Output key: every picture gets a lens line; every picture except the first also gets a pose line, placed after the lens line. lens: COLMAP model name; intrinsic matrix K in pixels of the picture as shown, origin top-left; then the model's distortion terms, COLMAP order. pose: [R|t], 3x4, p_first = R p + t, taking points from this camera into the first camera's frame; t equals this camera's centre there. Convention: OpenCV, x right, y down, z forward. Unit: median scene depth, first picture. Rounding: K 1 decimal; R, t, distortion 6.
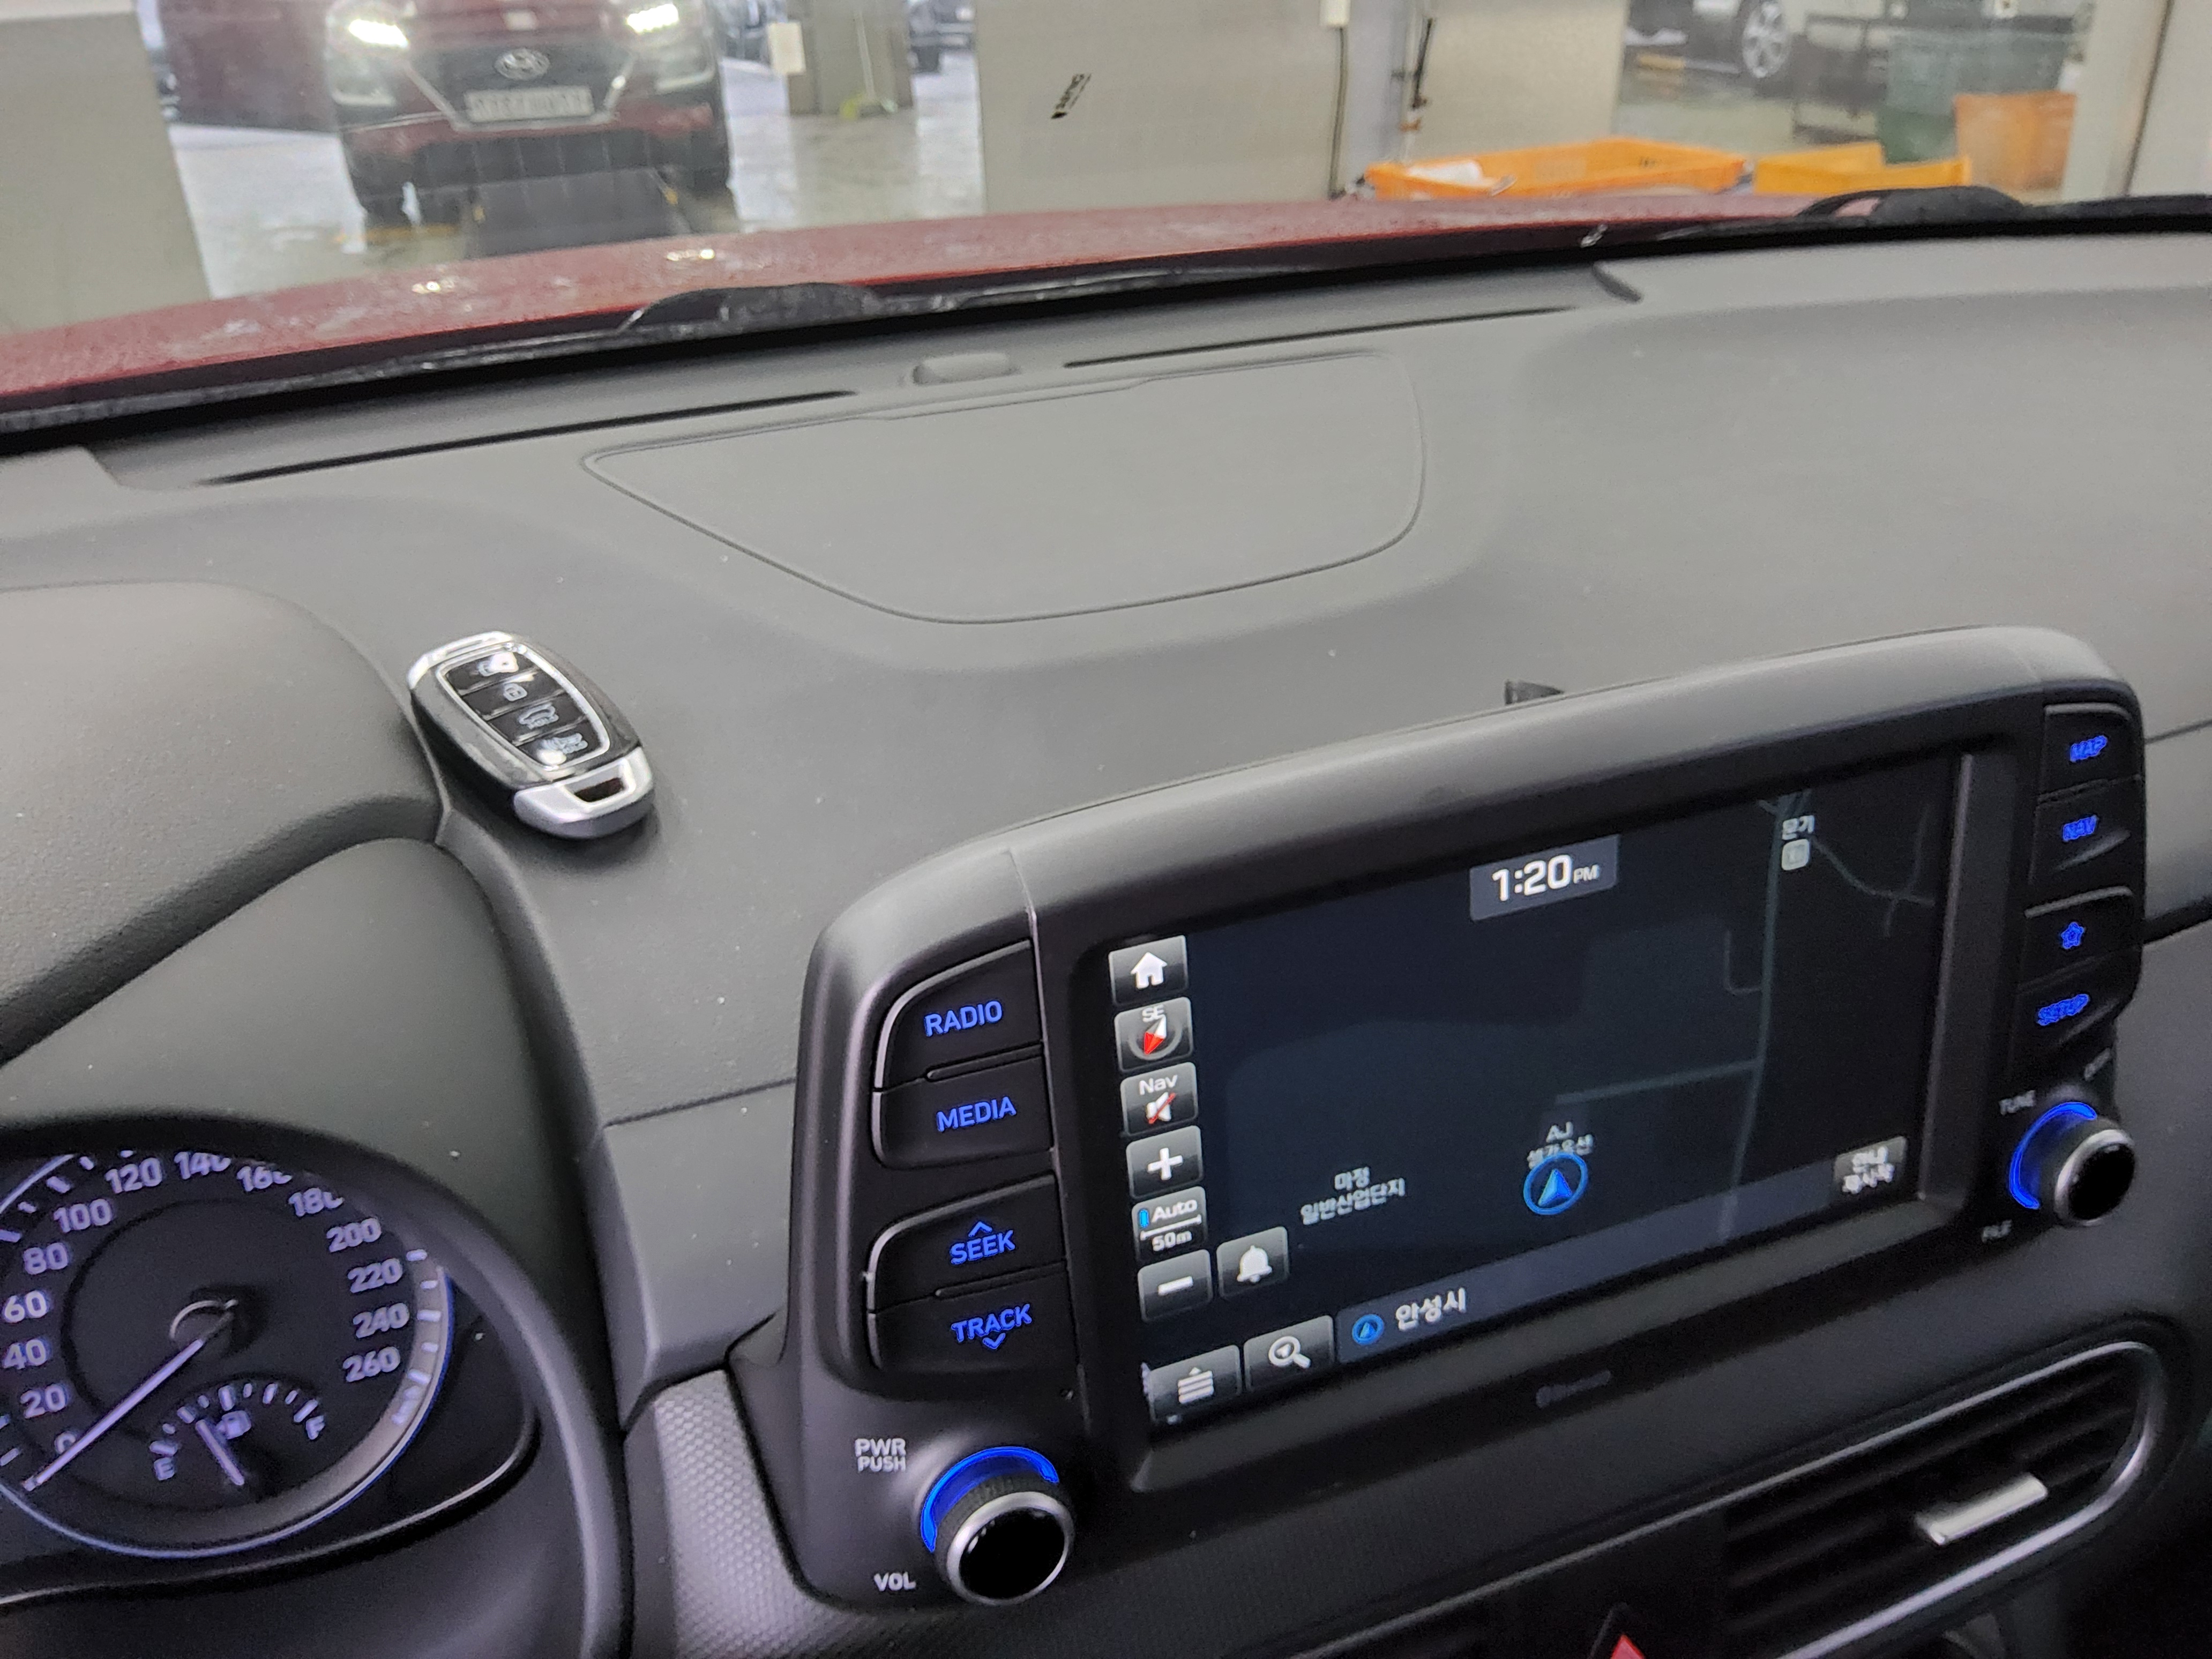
lens RADIAL K [[1703.5, 0, 1068.3], [0, 1703.5, 811.7], [0, 0, 1]] dist [0.008833, -0.014815]
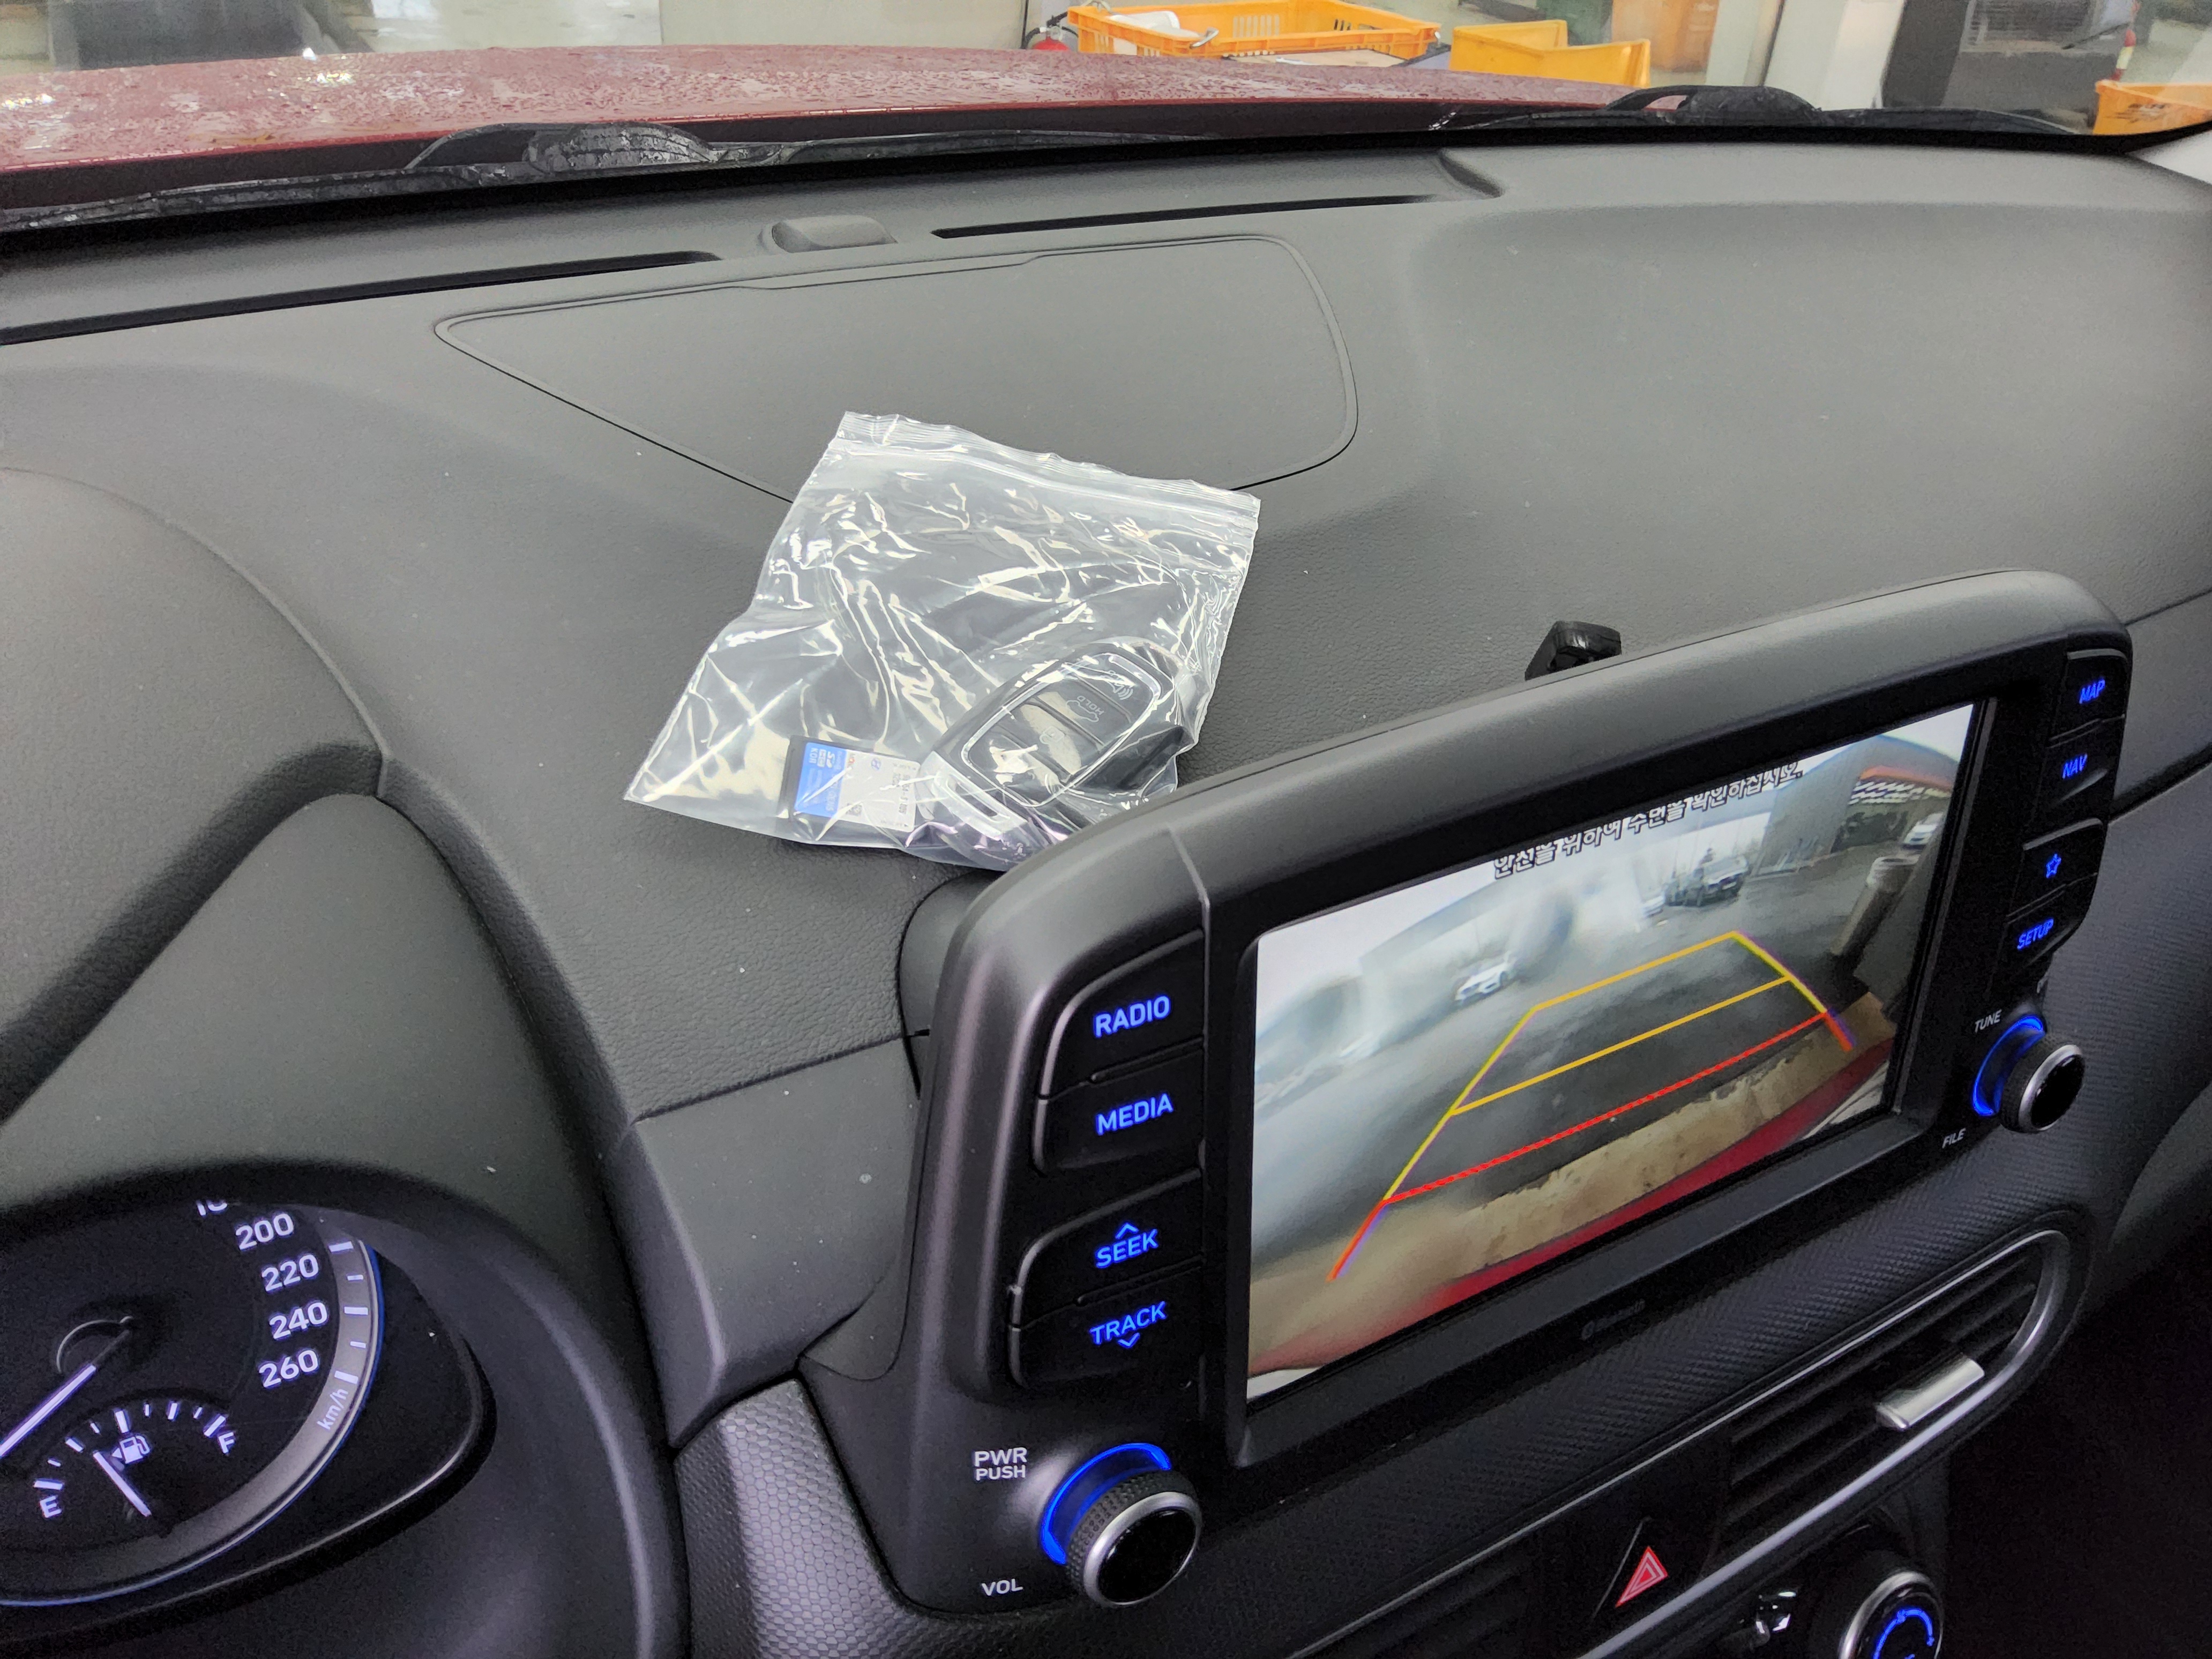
lens RADIAL K [[1703.5, 0, 1100.2], [0, 1703.5, 823.7], [0, 0, 1]] dist [0.008833, -0.014815]
pose [[0.981610, -0.018171, 0.190030, -0.198278], [0.001096, 0.995979, 0.089576, -0.050780], [-0.190894, -0.087721, 0.977683, 0.089240]]
